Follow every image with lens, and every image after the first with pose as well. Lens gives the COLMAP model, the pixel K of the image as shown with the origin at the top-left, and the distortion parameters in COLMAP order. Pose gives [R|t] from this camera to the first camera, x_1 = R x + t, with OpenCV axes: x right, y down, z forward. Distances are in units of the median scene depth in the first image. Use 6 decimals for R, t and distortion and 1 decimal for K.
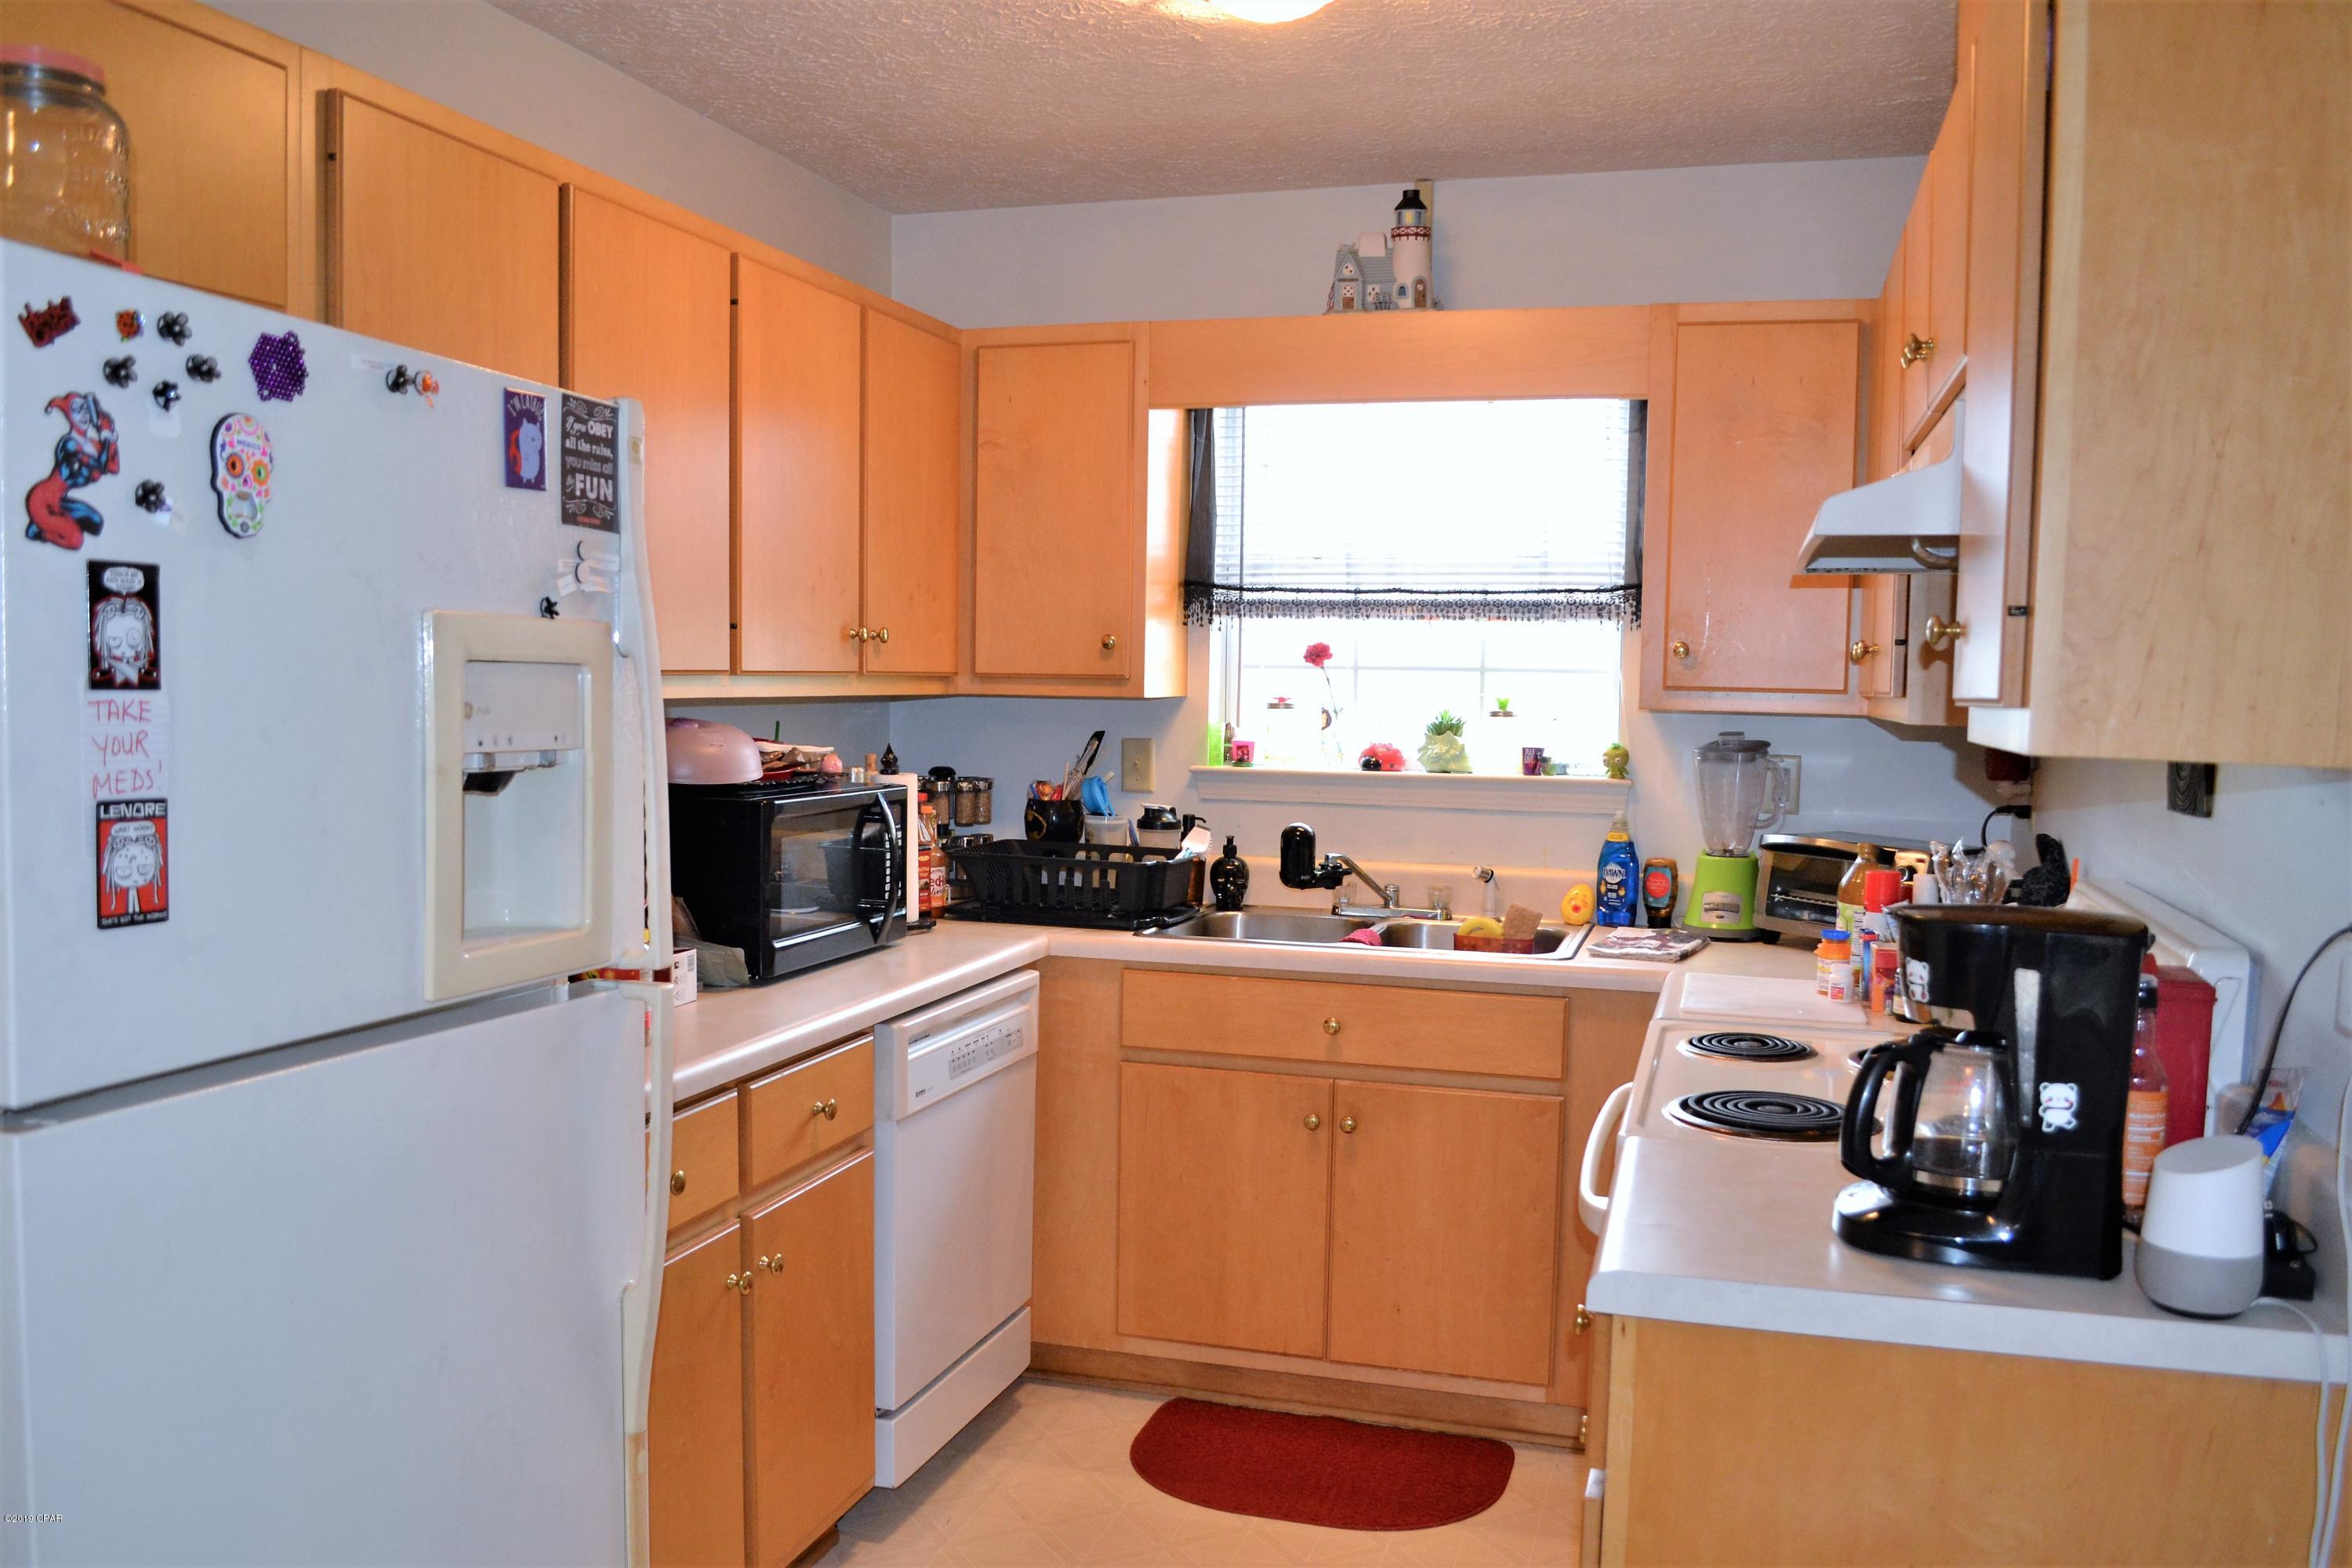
lens RADIAL K [[1891.5, 0, 1173.5], [0, 1891.5, 826.1], [0, 0, 1]] dist [-0.073091, -0.008520]
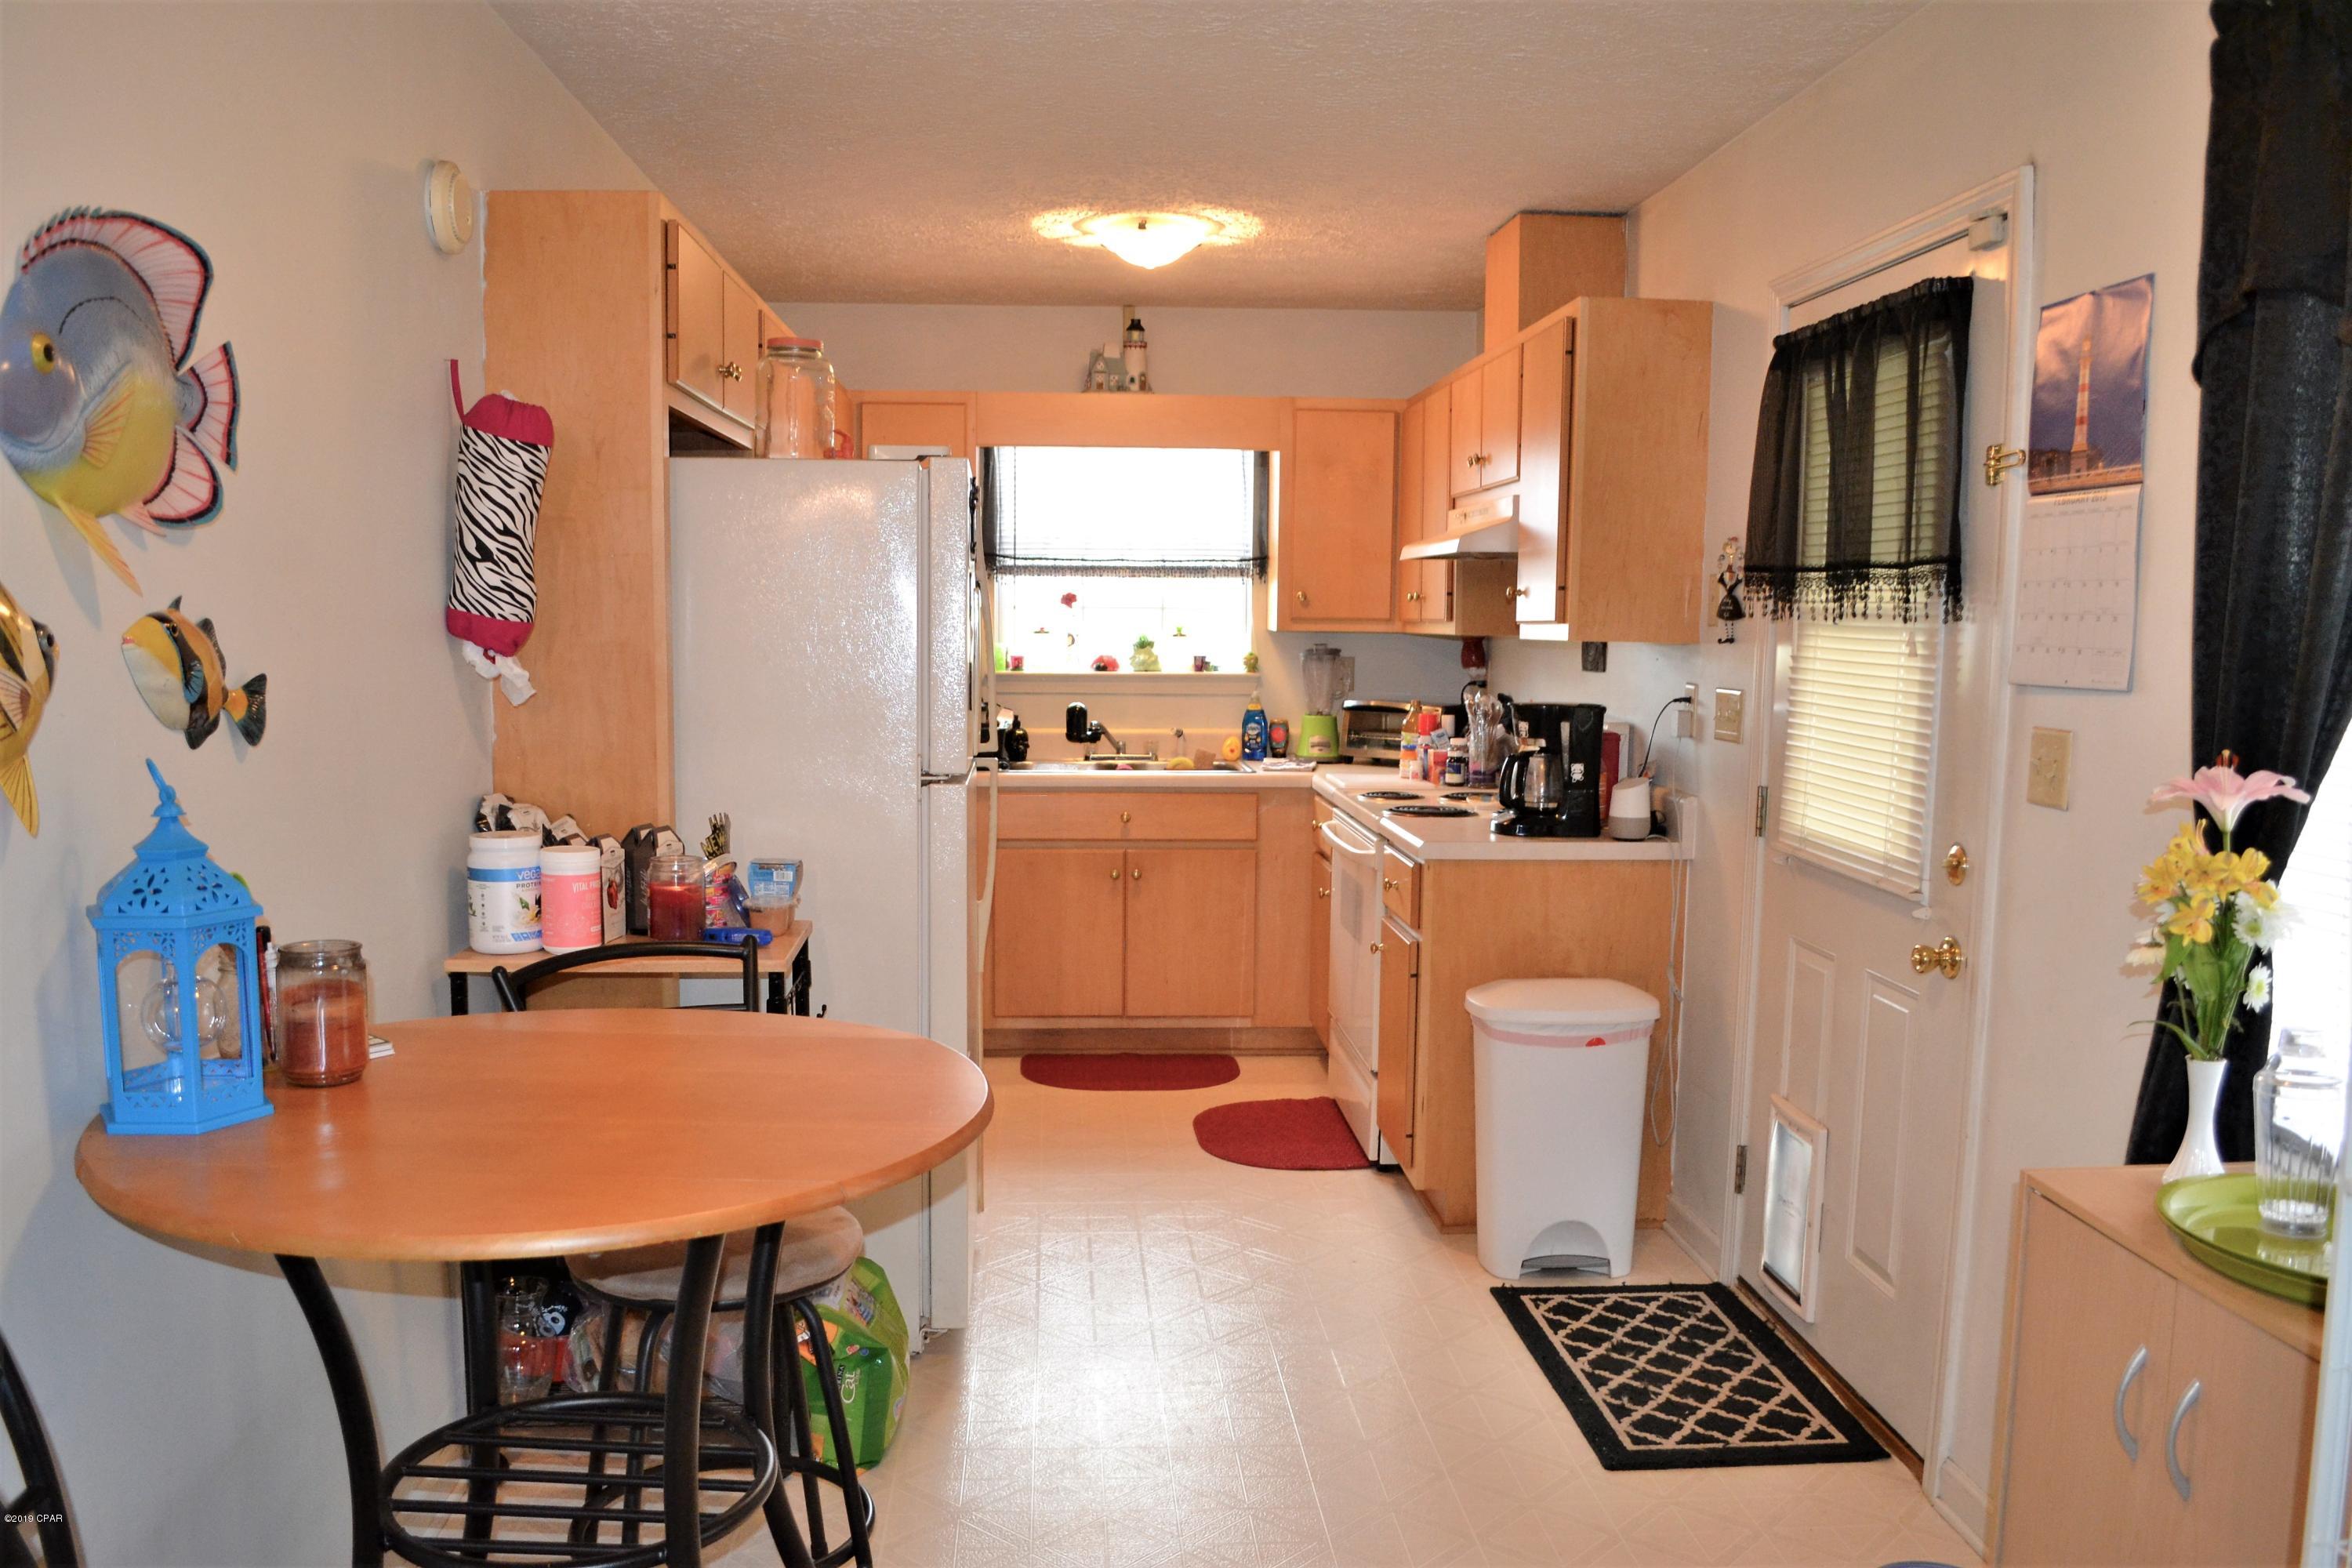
lens RADIAL K [[1891.5, 0, 1175.9], [0, 1891.5, 833.4], [0, 0, 1]] dist [-0.073091, -0.008520]
pose [[0.936494, -0.047903, 0.347397, -0.425272], [0.034502, 0.998406, 0.044663, 0.040614], [-0.348983, -0.029841, 0.936654, -0.566085]]
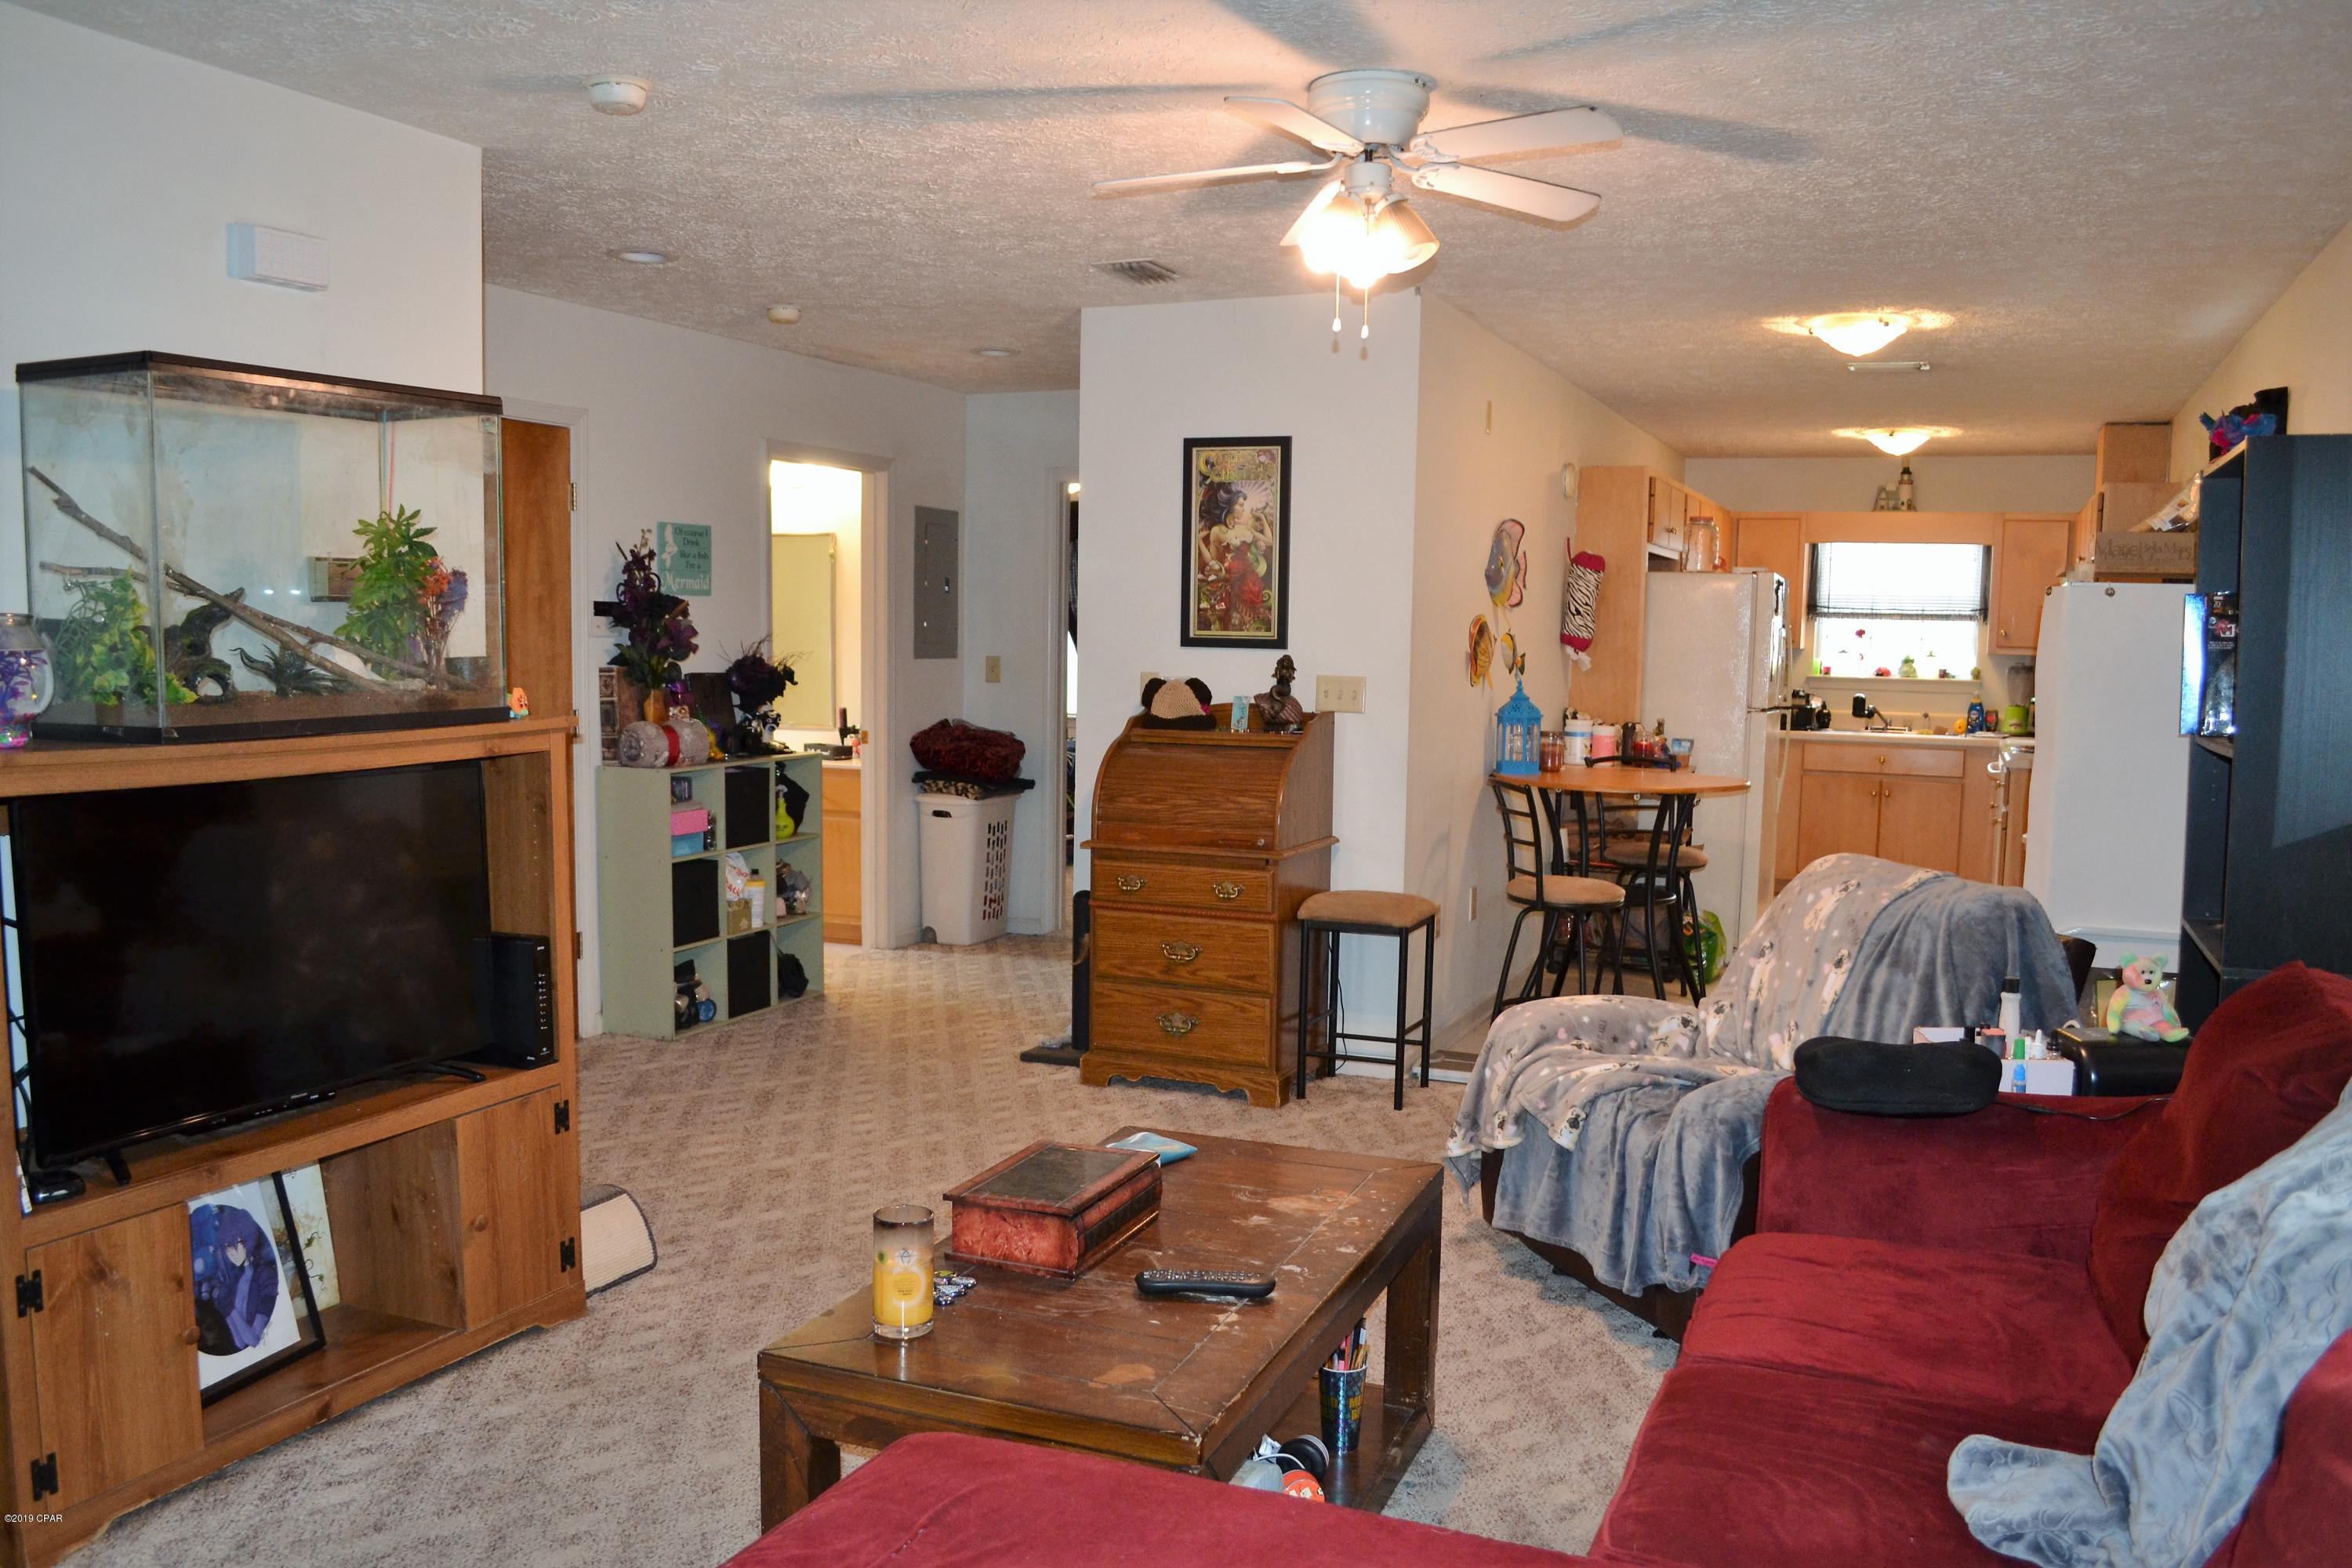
lens RADIAL K [[1891.5, 0, 1163.8], [0, 1891.5, 827.5], [0, 0, 1]] dist [-0.073091, -0.008520]
pose [[0.993849, 0.013778, -0.109888, -0.638886], [-0.011415, 0.999690, 0.022111, 0.143578], [0.110158, -0.020721, 0.993698, -1.830234]]
